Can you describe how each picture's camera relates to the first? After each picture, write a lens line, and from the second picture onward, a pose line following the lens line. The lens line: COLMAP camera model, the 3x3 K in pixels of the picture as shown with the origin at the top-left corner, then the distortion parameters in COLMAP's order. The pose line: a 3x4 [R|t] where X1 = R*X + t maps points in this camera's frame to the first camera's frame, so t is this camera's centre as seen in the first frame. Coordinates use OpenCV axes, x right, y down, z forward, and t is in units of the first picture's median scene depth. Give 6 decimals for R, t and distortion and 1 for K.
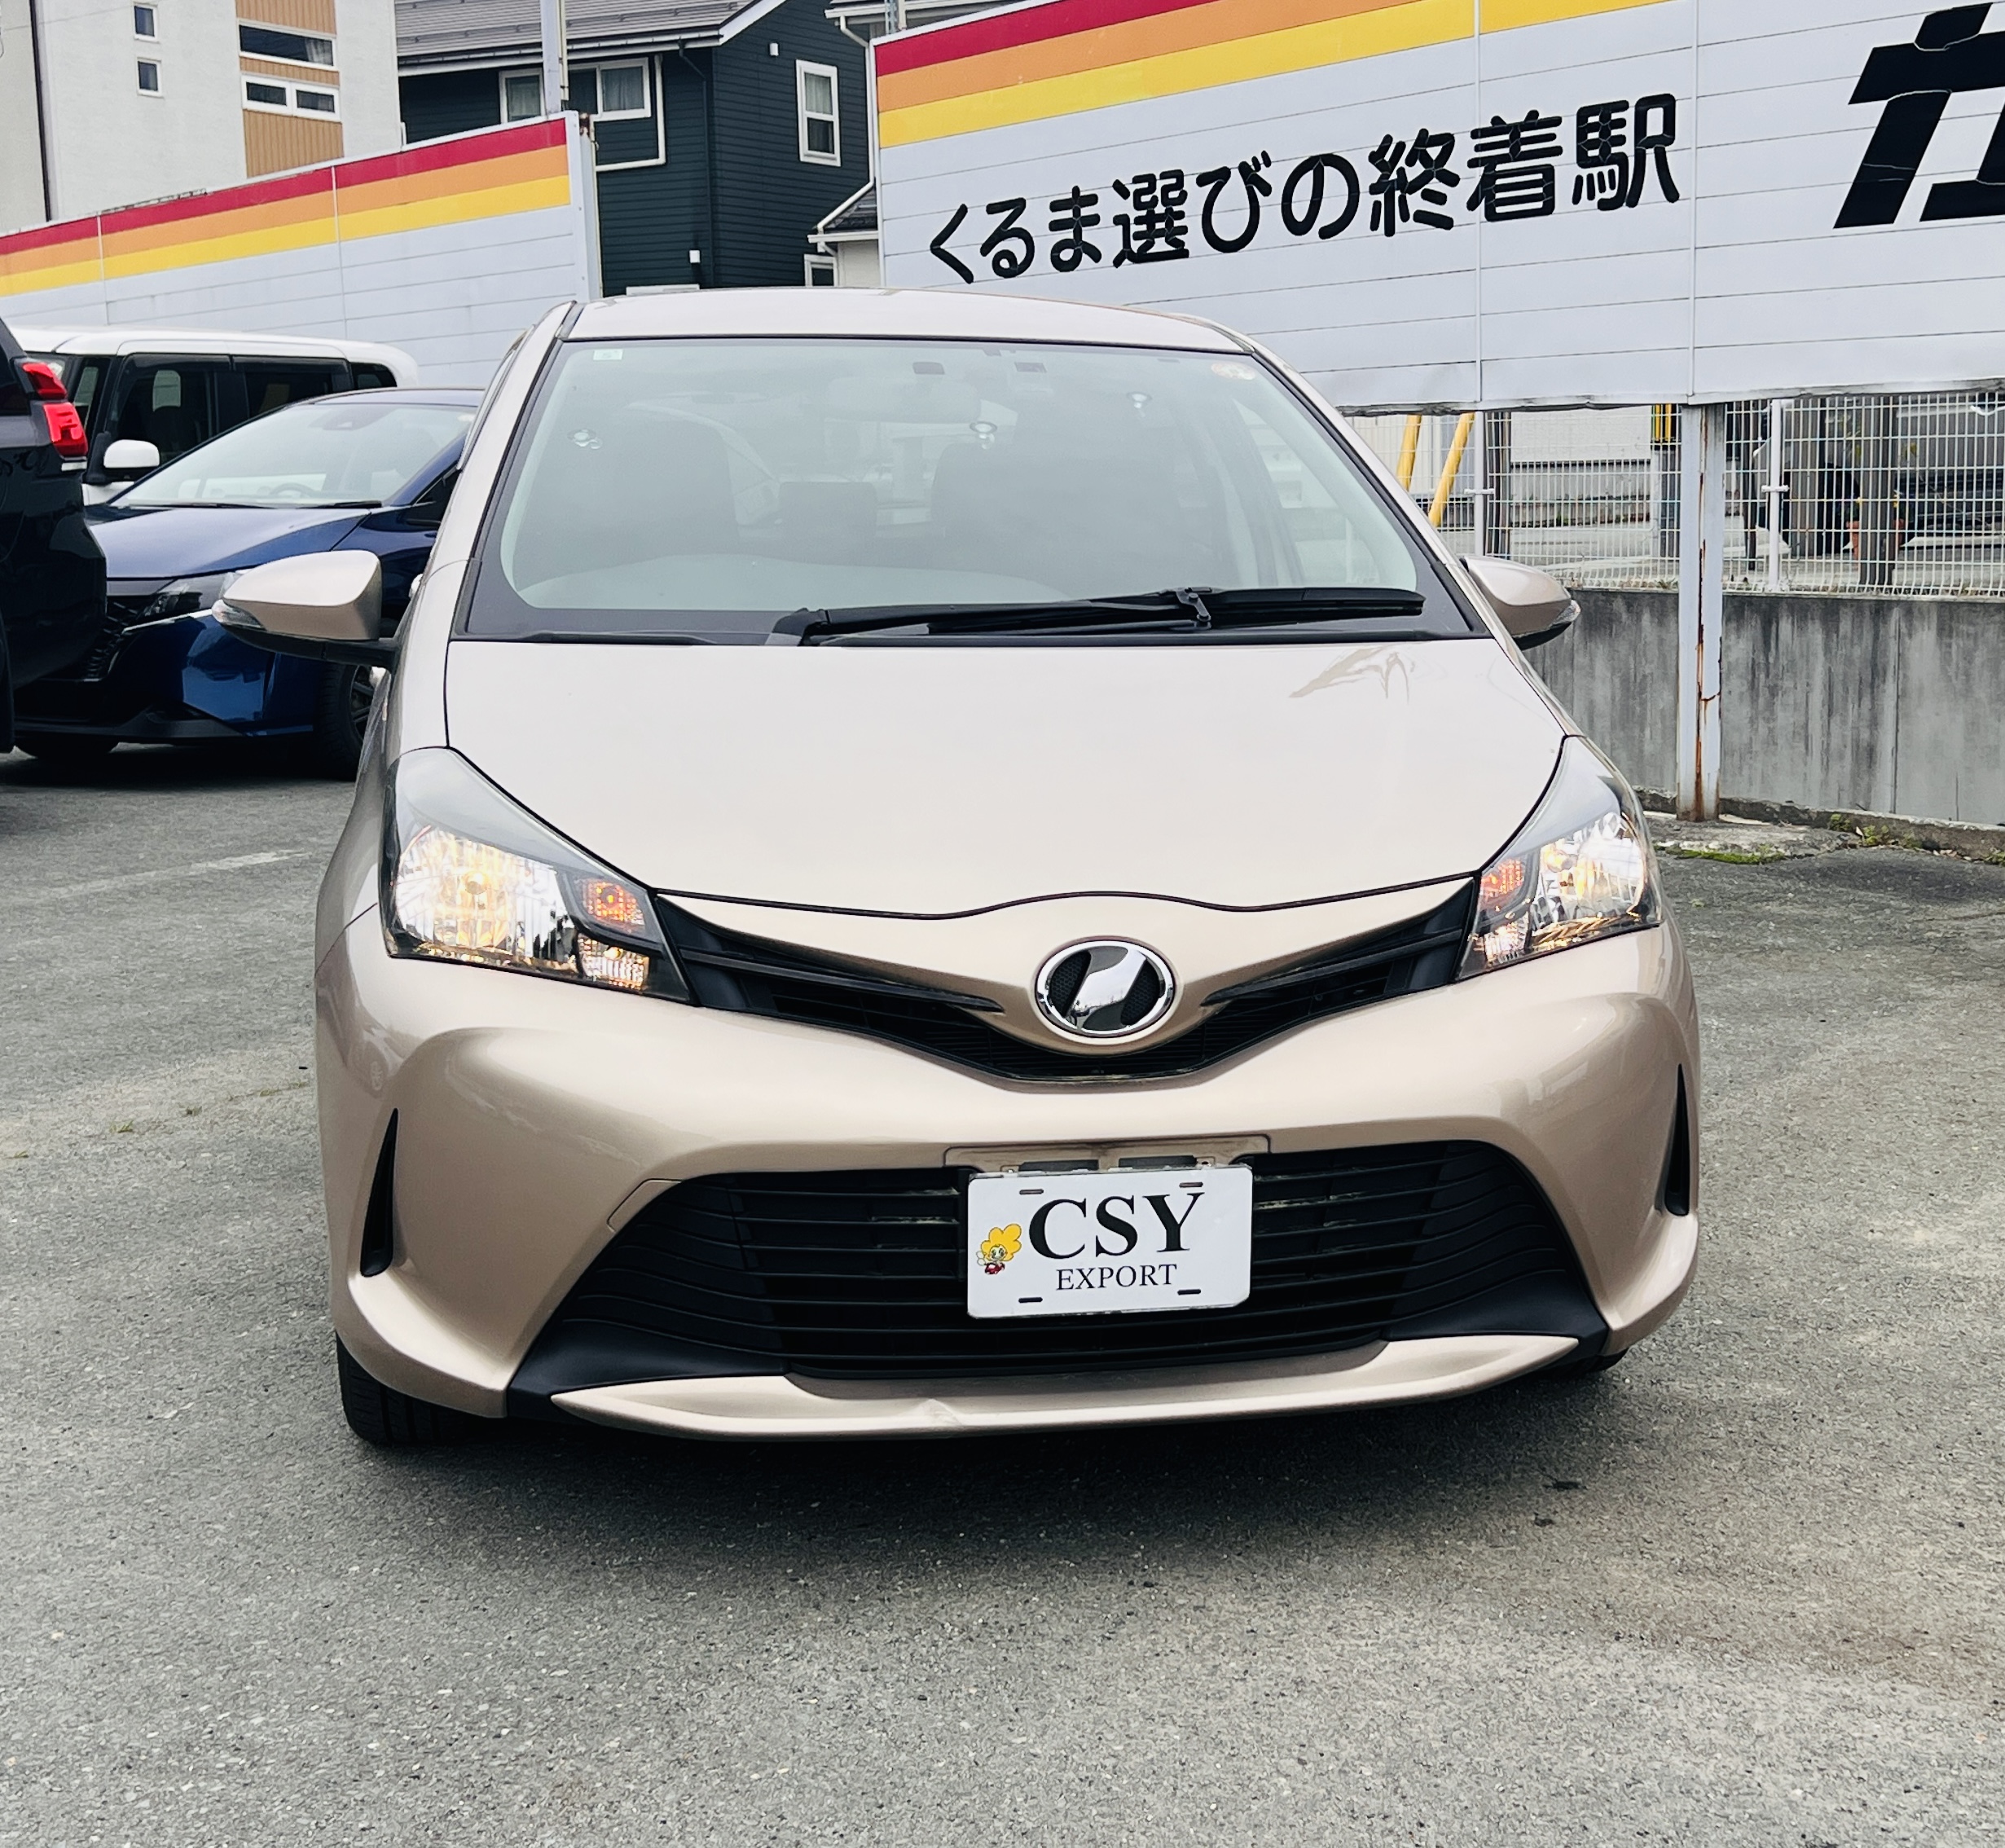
lens RADIAL K [[2889.4, 0, 1000.9], [0, 2889.4, 892.4], [0, 0, 1]] dist [0.113609, -0.162595]
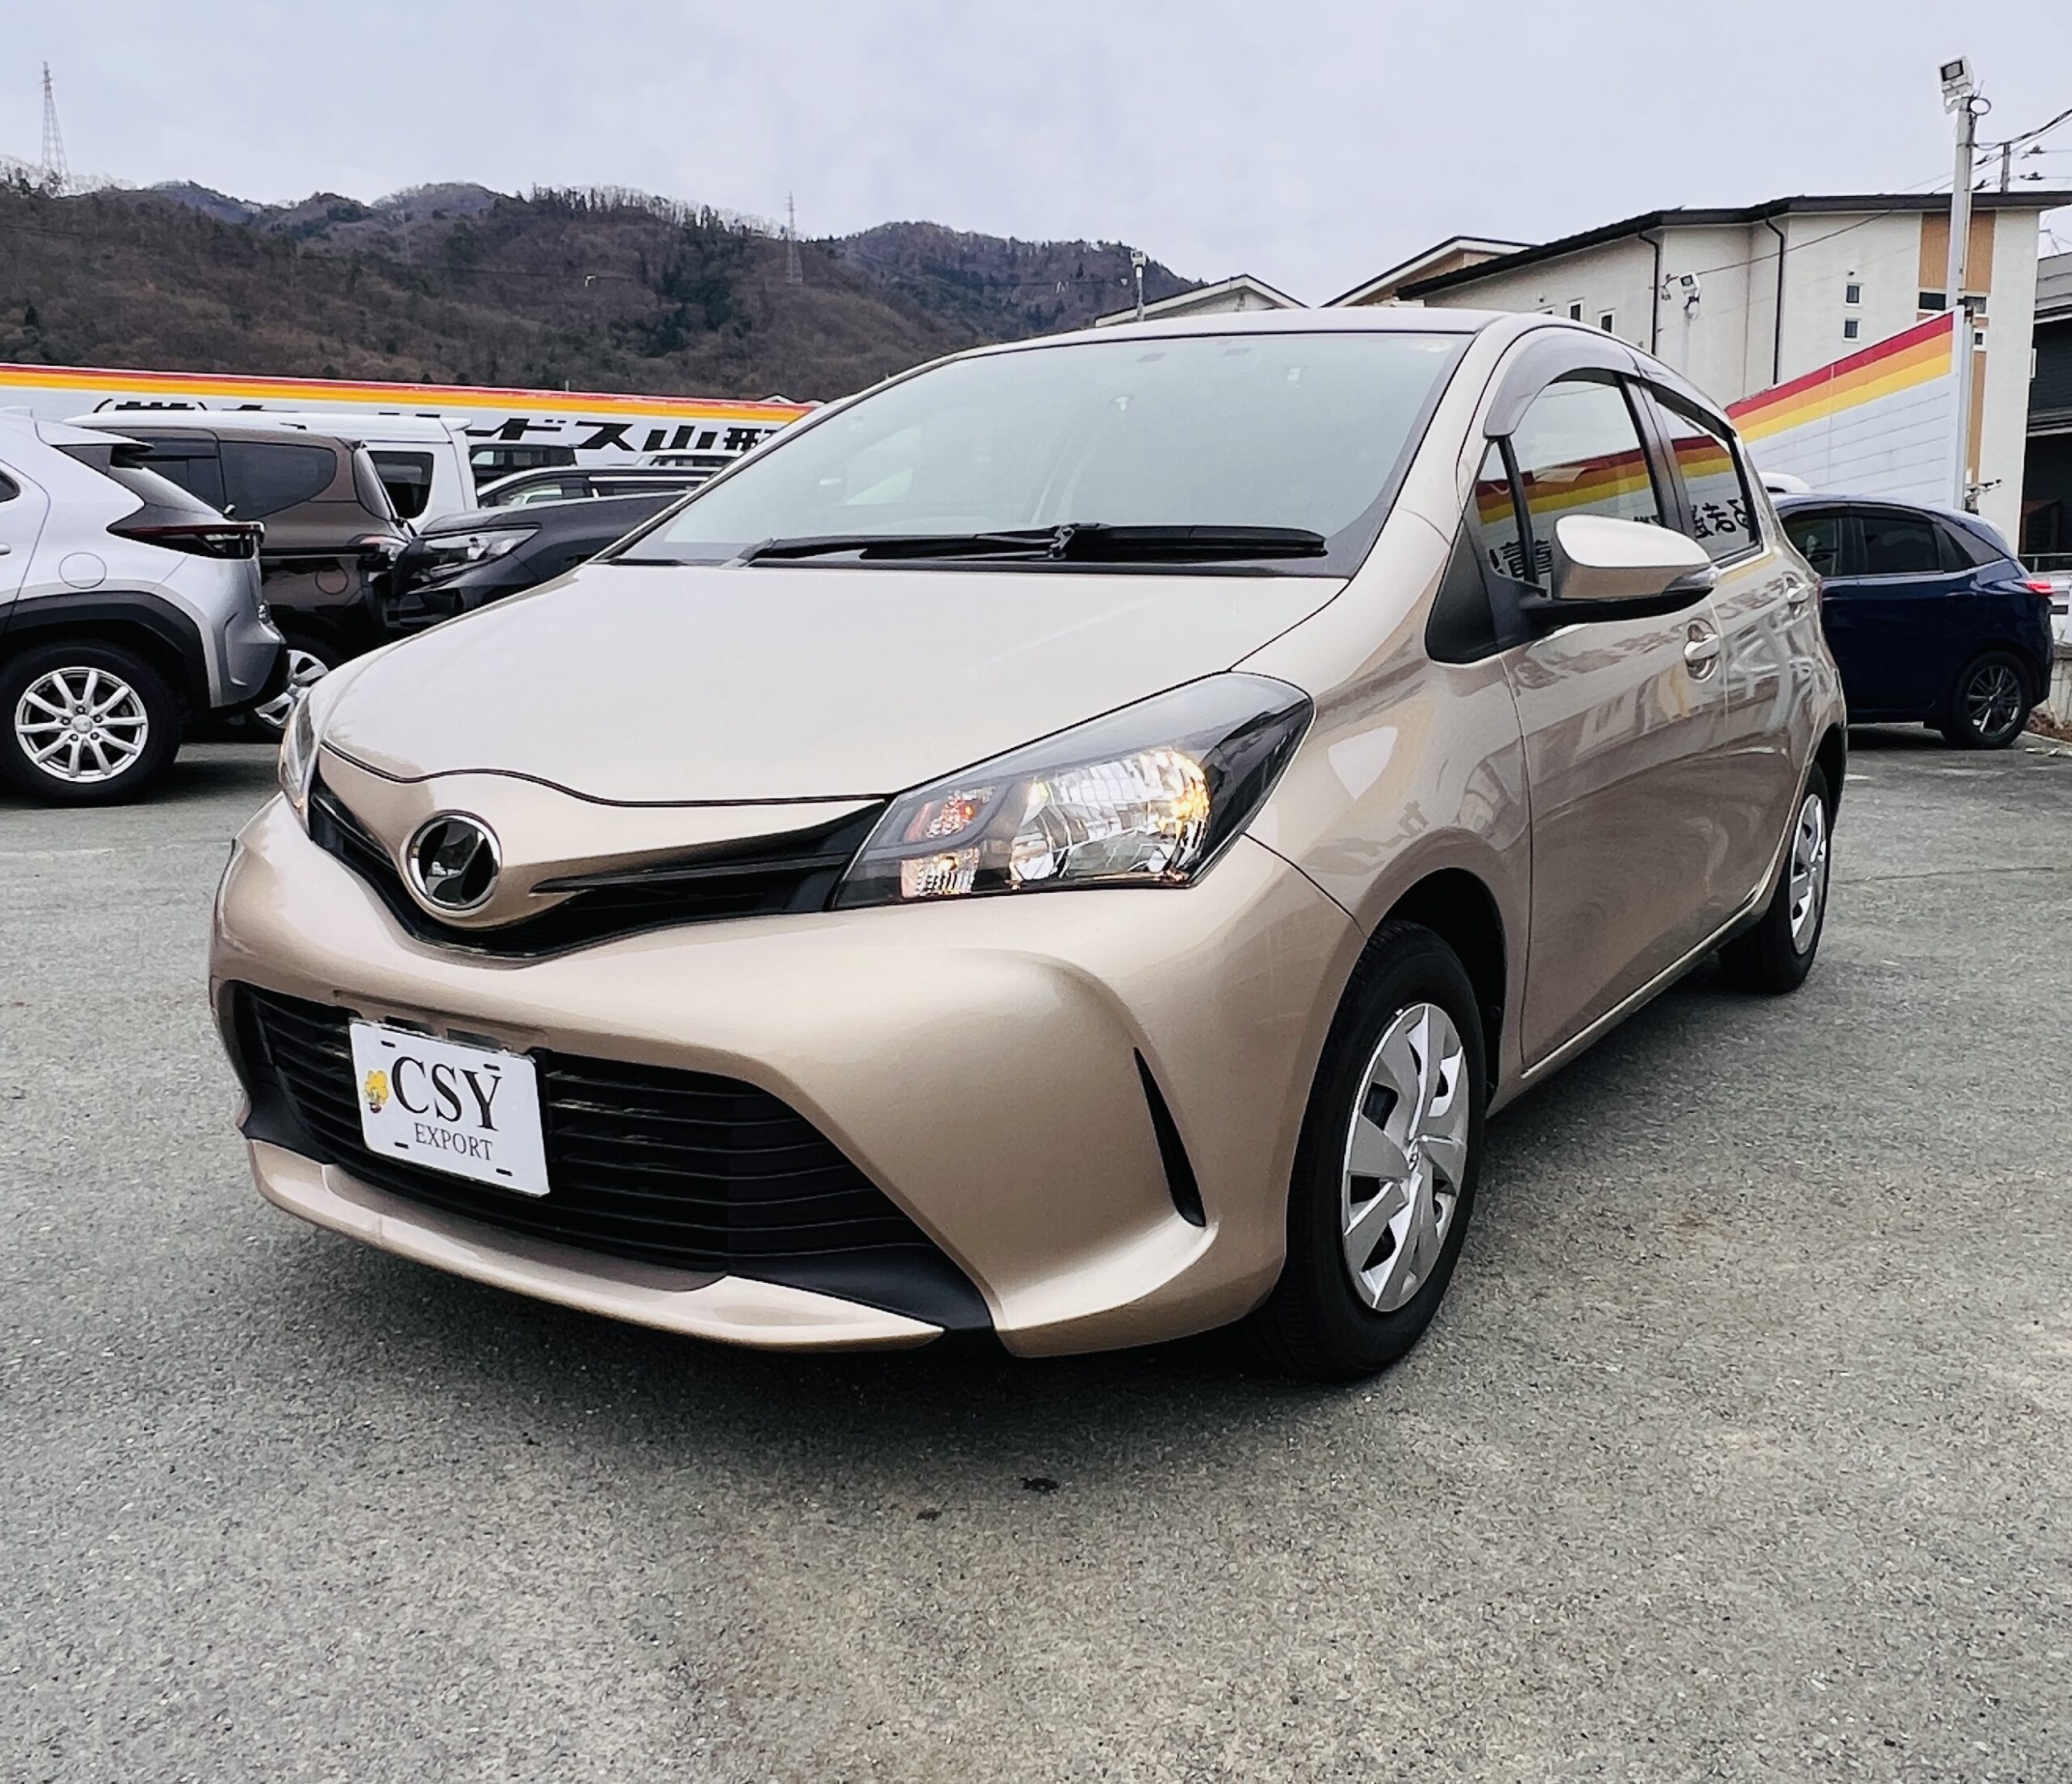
lens RADIAL K [[1760.5, 0, 1036.0], [0, 1760.5, 892.0], [0, 0, 1]] dist [0.011180, 0.006576]
pose [[0.772526, 0.126169, -0.622323, 0.188051], [-0.106516, 0.991923, 0.068877, -0.006665], [0.625986, 0.013078, 0.779725, 0.207950]]
